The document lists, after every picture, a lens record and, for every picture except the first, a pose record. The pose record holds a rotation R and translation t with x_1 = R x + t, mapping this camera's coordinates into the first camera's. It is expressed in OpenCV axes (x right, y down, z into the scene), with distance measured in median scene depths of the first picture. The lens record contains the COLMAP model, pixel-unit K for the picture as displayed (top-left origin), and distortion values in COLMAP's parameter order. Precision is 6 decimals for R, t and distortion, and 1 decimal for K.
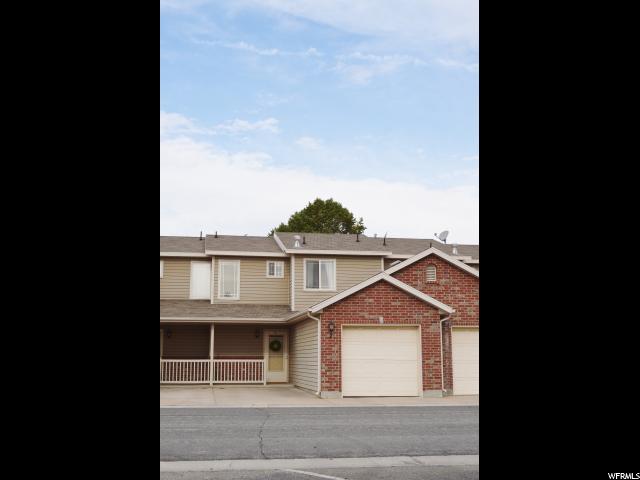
lens RADIAL K [[906.1, 0, 320.0], [0, 906.1, 240.0], [0, 0, 1]] dist [0.014280, 0.015632]
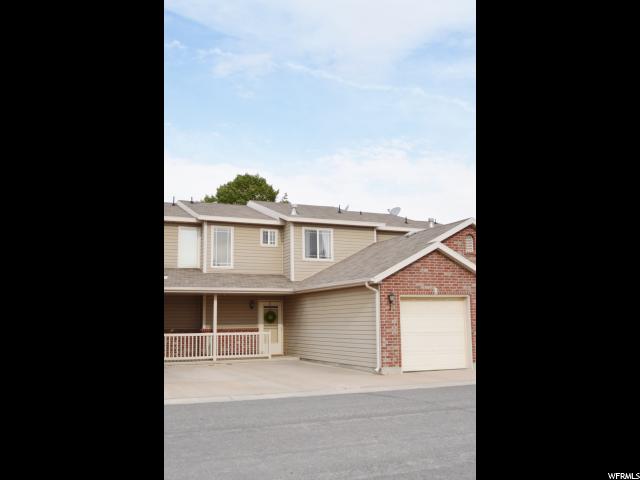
lens RADIAL K [[715.8, 0, 320.0], [0, 715.8, 240.0], [0, 0, 1]] dist [-0.007631, -0.005687]
pose [[0.949787, 0.023016, 0.312051, -0.240830], [-0.029448, 0.999440, 0.015917, 0.021727], [-0.311509, -0.024307, 0.949932, 0.267726]]
